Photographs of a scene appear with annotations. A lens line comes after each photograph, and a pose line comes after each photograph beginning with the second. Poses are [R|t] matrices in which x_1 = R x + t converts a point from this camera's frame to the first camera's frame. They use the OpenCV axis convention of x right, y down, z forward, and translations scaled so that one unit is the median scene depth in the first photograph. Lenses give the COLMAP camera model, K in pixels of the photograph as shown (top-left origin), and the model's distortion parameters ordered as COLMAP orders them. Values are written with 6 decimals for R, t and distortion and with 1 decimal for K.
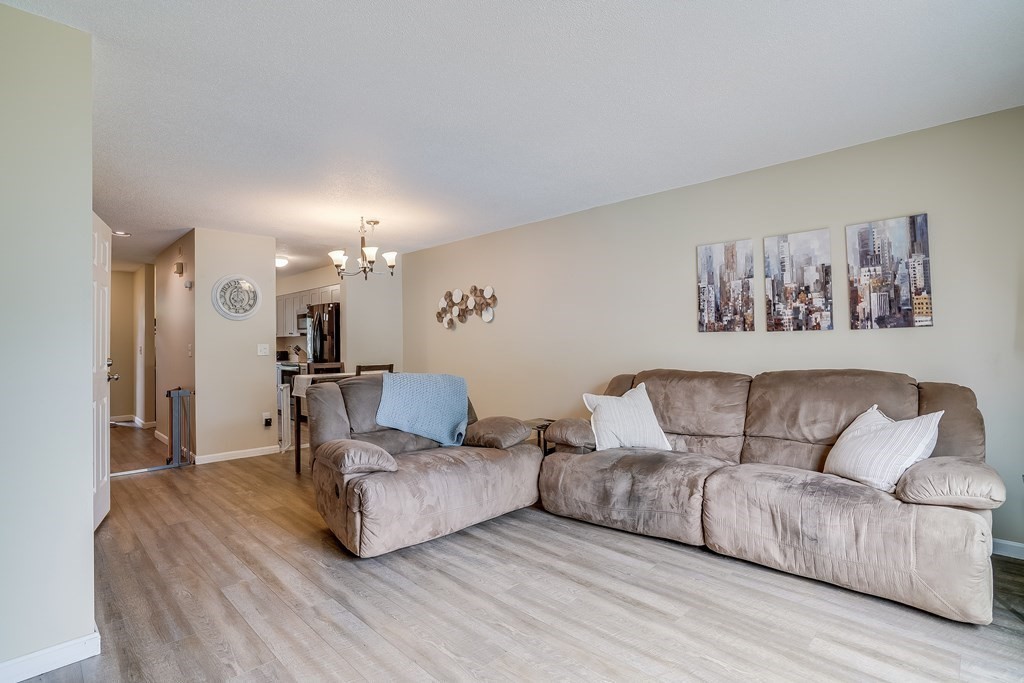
lens RADIAL K [[508.2, 0, 515.3], [0, 508.2, 341.7], [0, 0, 1]] dist [-0.051405, 0.033093]
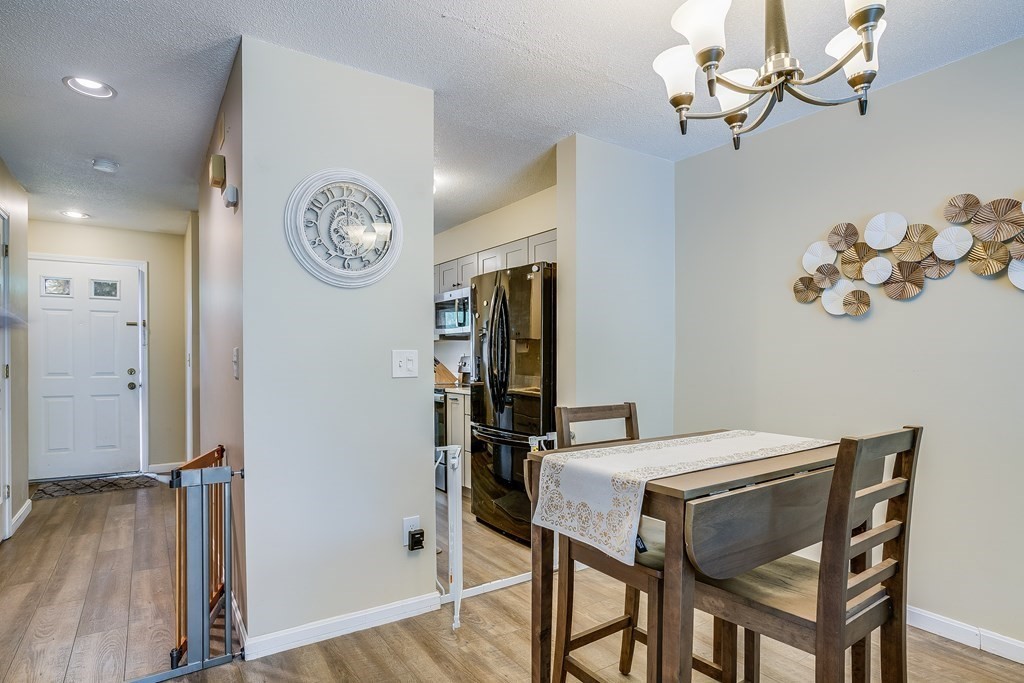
lens RADIAL K [[555.5, 0, 529.7], [0, 555.5, 371.7], [0, 0, 1]] dist [-0.018818, -0.000158]
pose [[0.984627, 0.018282, -0.173713, -0.315787], [-0.012692, 0.999367, 0.033236, 0.006517], [0.174211, -0.030520, 0.984235, 0.559172]]
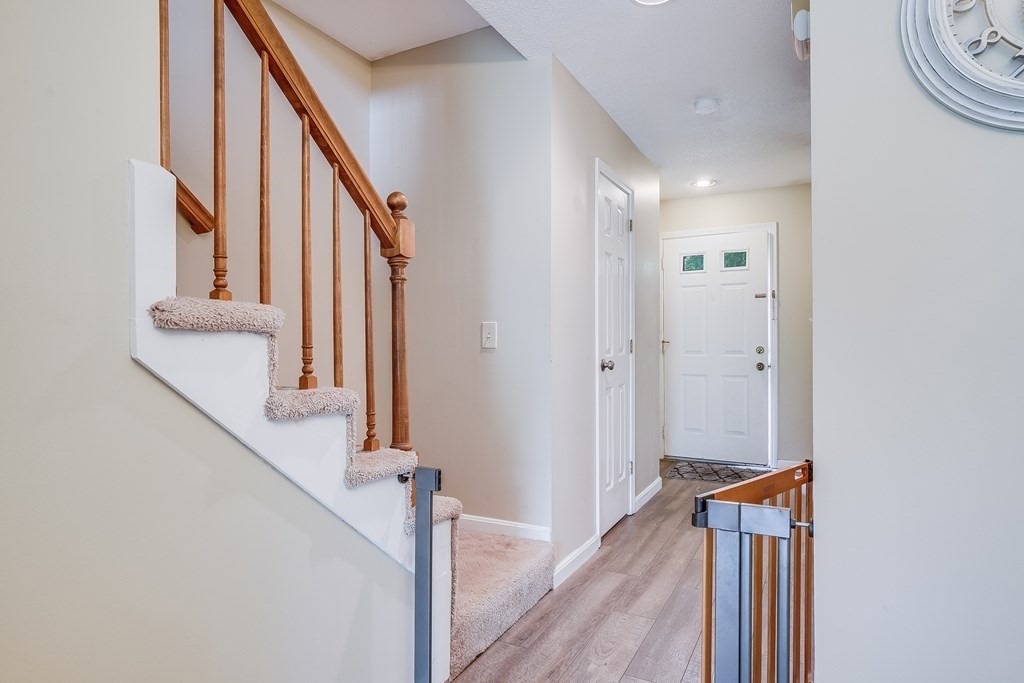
lens RADIAL K [[591.6, 0, 513.2], [0, 591.6, 344.5], [0, 0, 1]] dist [-0.037622, 0.035980]
pose [[0.293059, 0.008748, -0.956054, -0.400993], [0.010253, 0.999872, 0.012292, 0.020873], [0.956039, -0.013405, 0.292932, 0.726192]]
